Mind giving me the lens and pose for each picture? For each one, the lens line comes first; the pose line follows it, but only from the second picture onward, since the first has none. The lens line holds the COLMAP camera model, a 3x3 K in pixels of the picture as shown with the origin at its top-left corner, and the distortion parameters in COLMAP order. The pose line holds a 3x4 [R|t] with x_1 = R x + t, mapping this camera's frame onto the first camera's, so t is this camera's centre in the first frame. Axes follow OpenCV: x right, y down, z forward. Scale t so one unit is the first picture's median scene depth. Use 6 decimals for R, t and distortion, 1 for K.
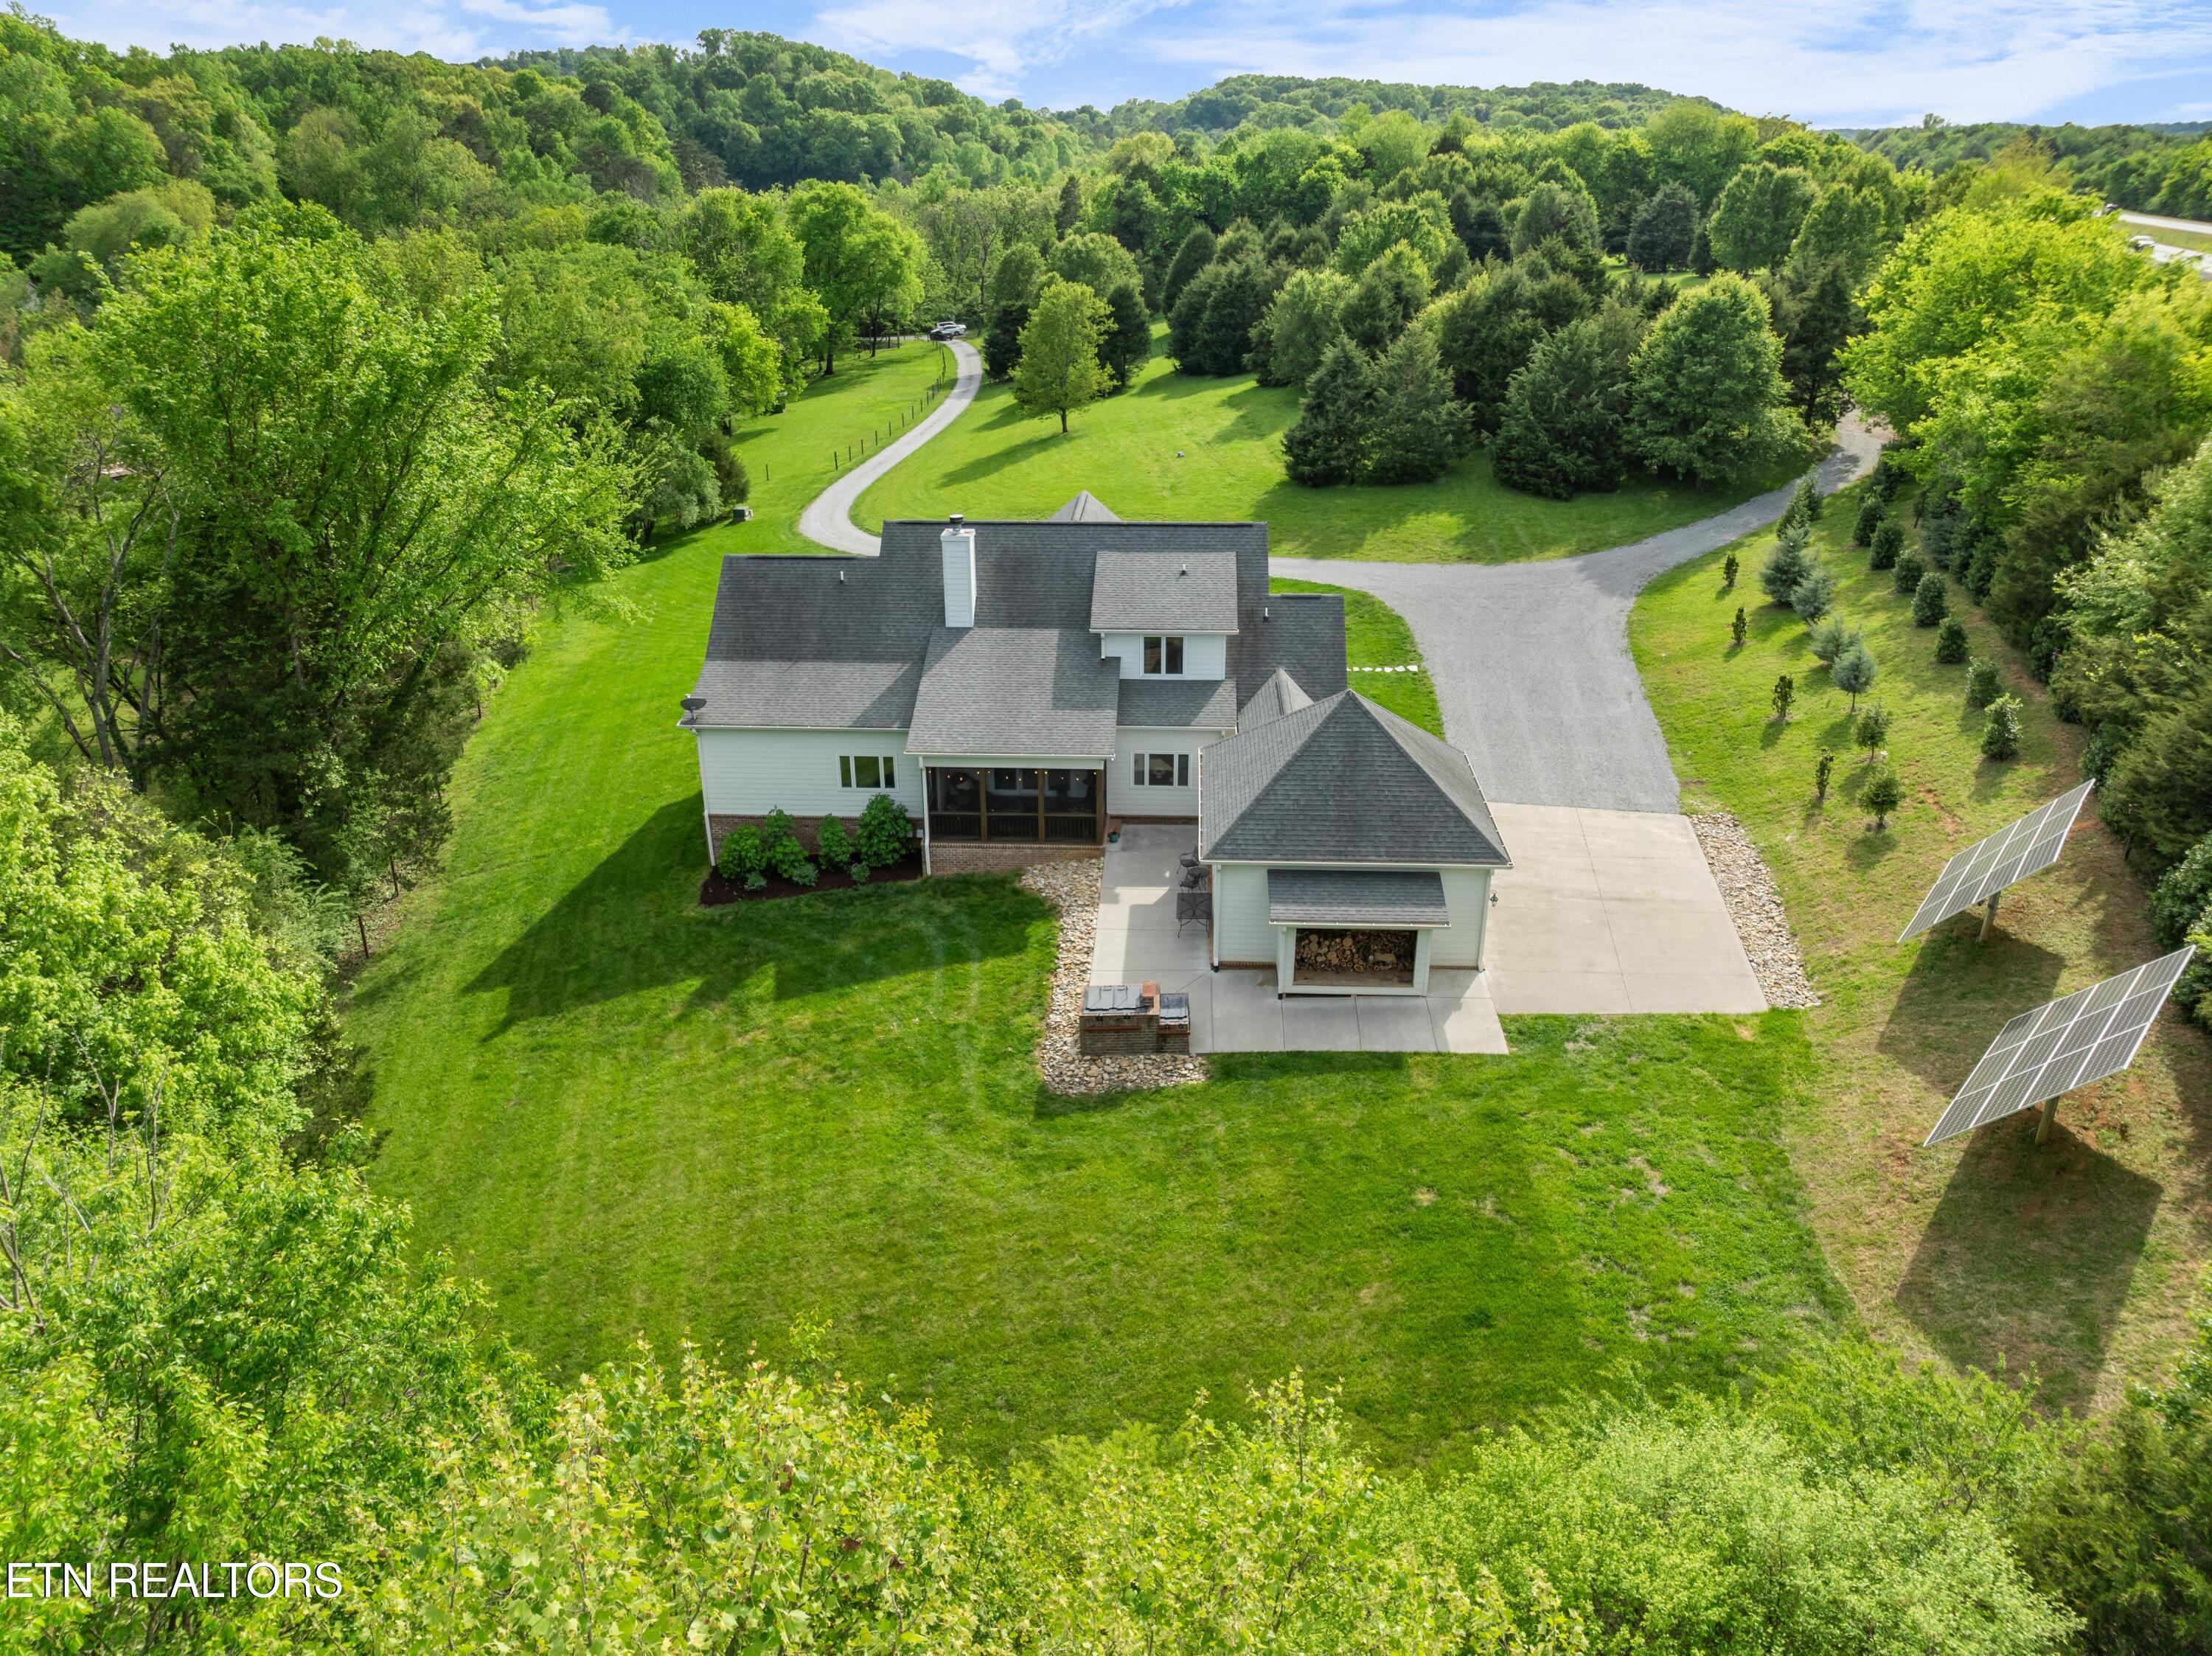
lens RADIAL K [[1536.2, 0, 1106.2], [0, 1536.2, 822.6], [0, 0, 1]] dist [-0.050981, 0.015552]
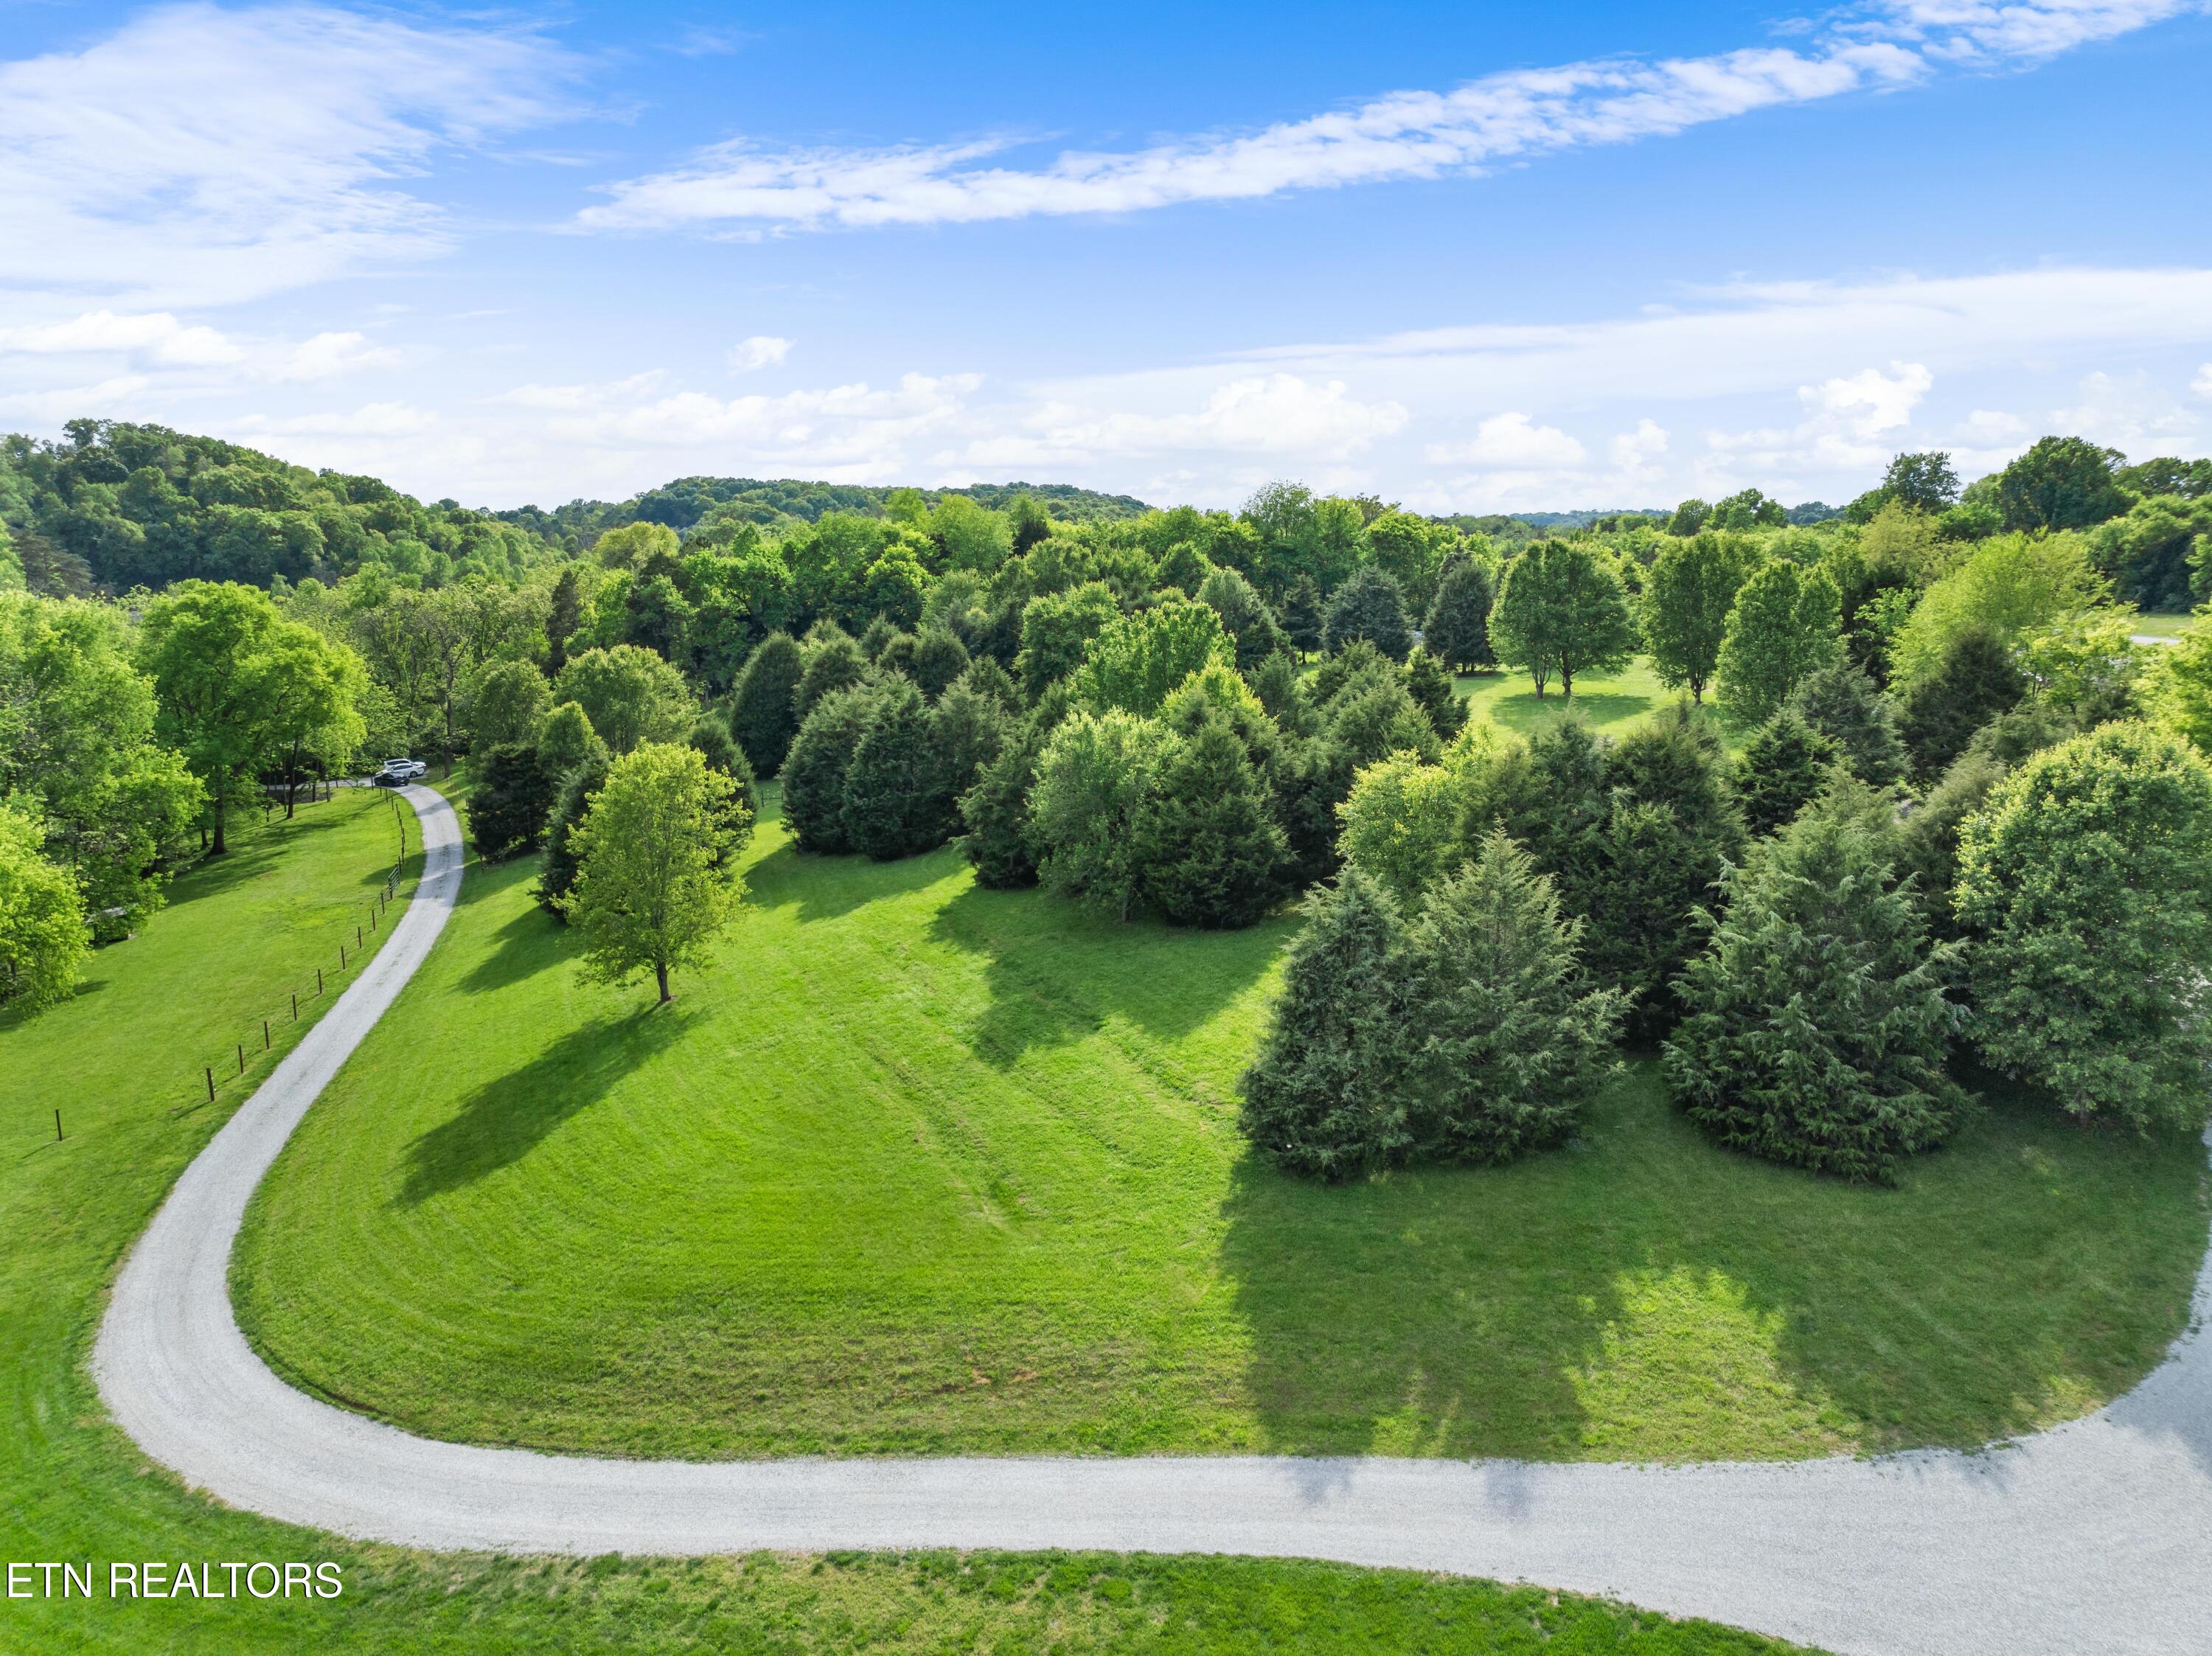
lens RADIAL K [[1536.2, 0, 1106.2], [0, 1536.2, 822.6], [0, 0, 1]] dist [-0.050981, 0.015552]
pose [[0.939977, -0.062416, 0.335481, -0.030549], [0.139968, 0.967142, -0.212237, -0.093317], [-0.311210, 0.246455, 0.917828, 0.223078]]
